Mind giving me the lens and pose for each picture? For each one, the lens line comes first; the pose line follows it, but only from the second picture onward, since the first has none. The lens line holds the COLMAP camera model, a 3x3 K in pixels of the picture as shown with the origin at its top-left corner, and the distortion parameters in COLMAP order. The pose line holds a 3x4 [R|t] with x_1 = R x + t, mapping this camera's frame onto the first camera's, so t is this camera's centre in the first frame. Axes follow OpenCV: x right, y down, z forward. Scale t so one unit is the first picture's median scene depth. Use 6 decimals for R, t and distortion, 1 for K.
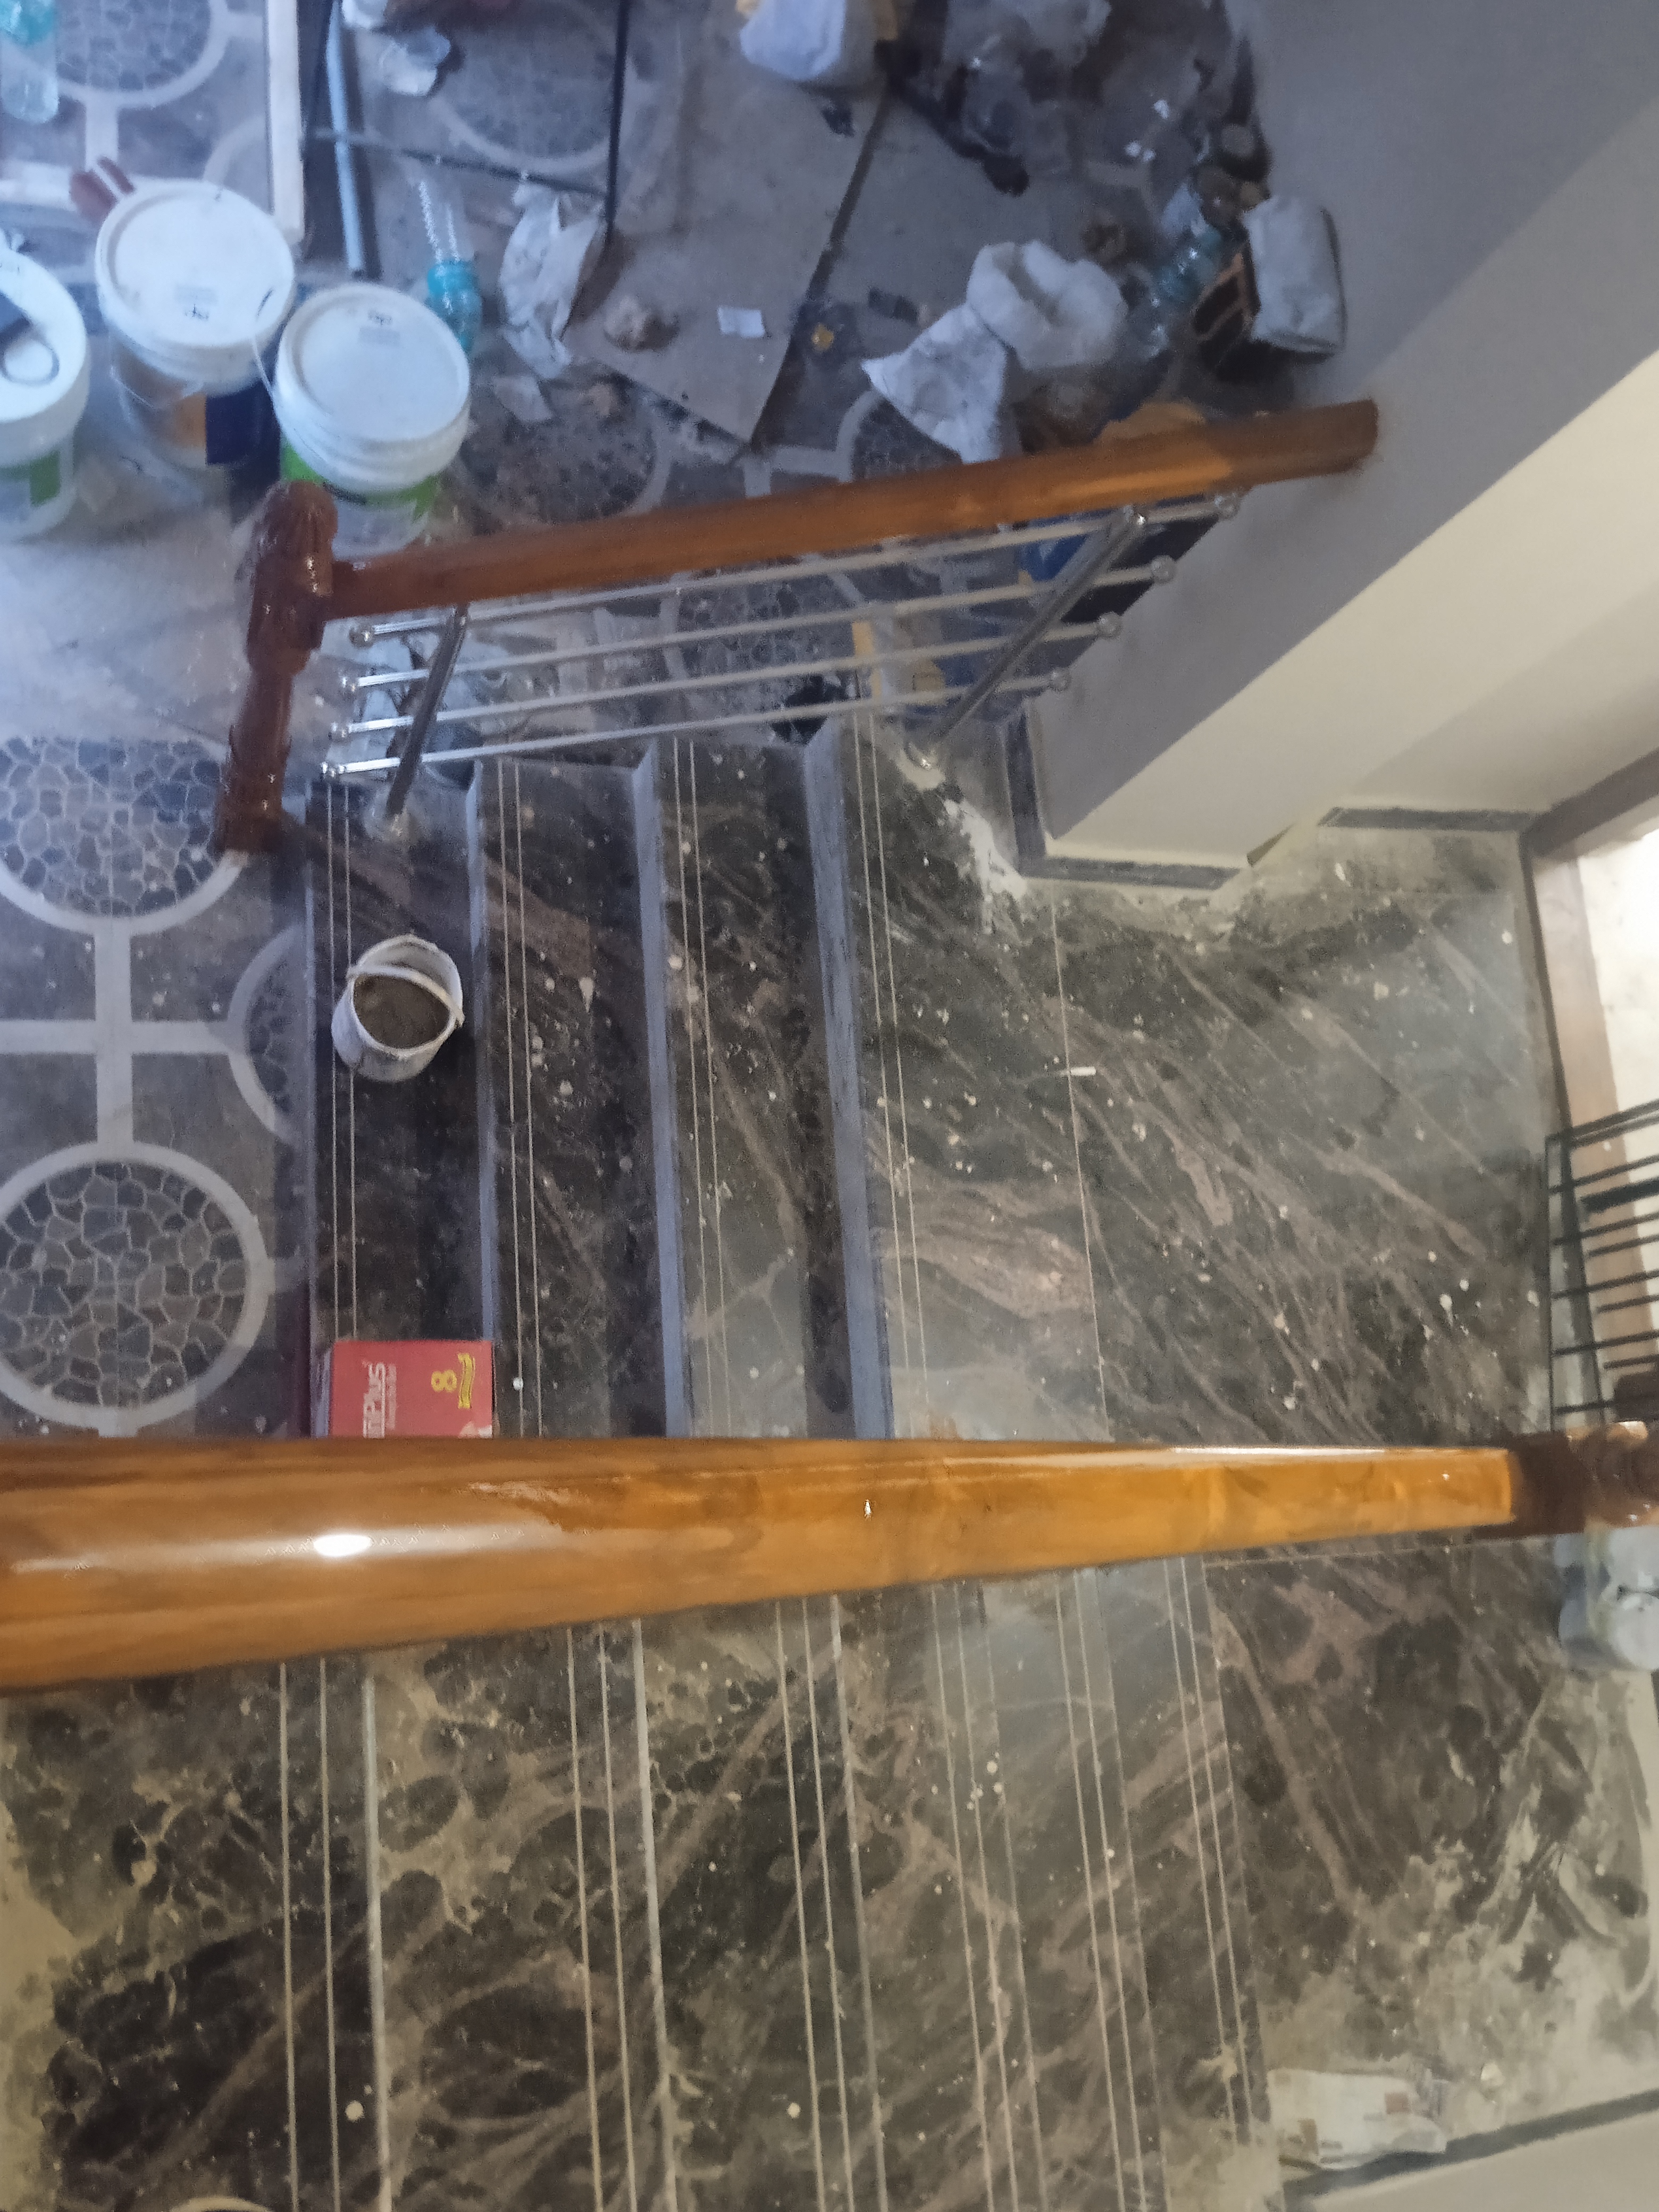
lens RADIAL K [[1903.8, 0, 814.4], [0, 1903.8, 1109.3], [0, 0, 1]] dist [0.118774, -0.203938]
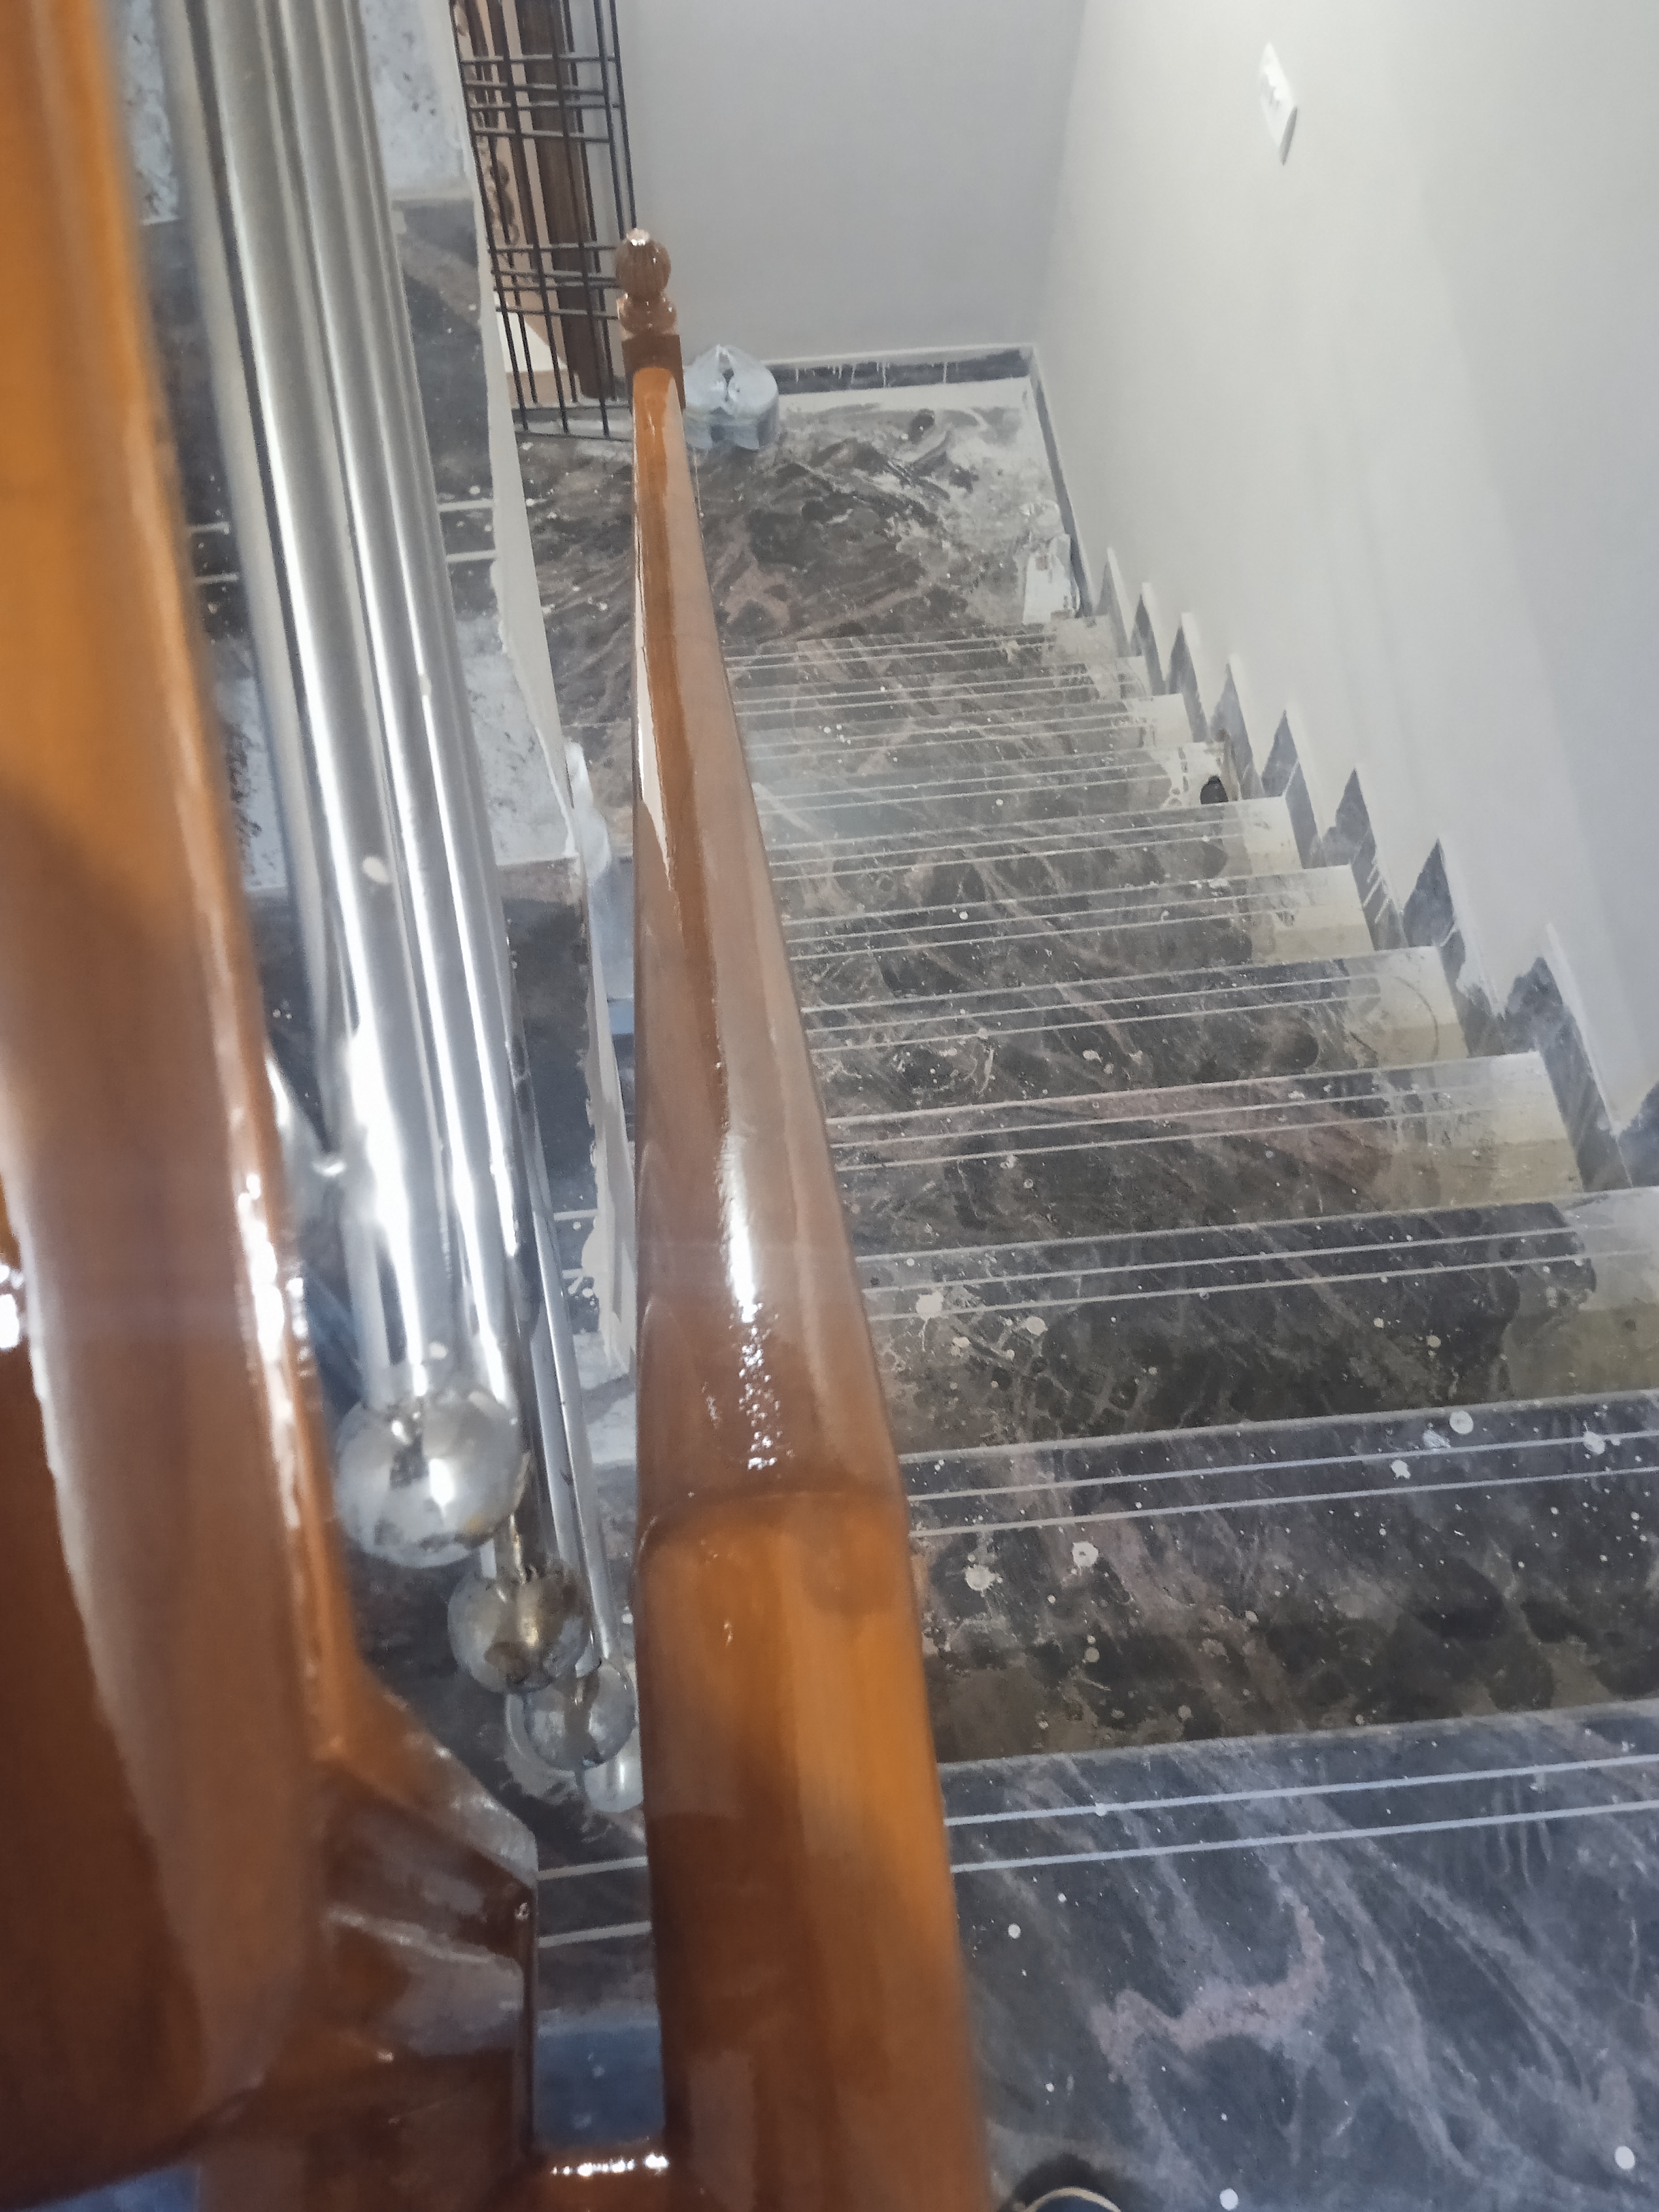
lens RADIAL K [[1903.8, 0, 814.4], [0, 1903.8, 1109.3], [0, 0, 1]] dist [0.118774, -0.203938]
pose [[-0.015869, -0.992405, 0.121986, -0.315851], [0.964900, 0.016786, 0.262079, -0.067112], [-0.262136, 0.121864, 0.957305, -0.383339]]
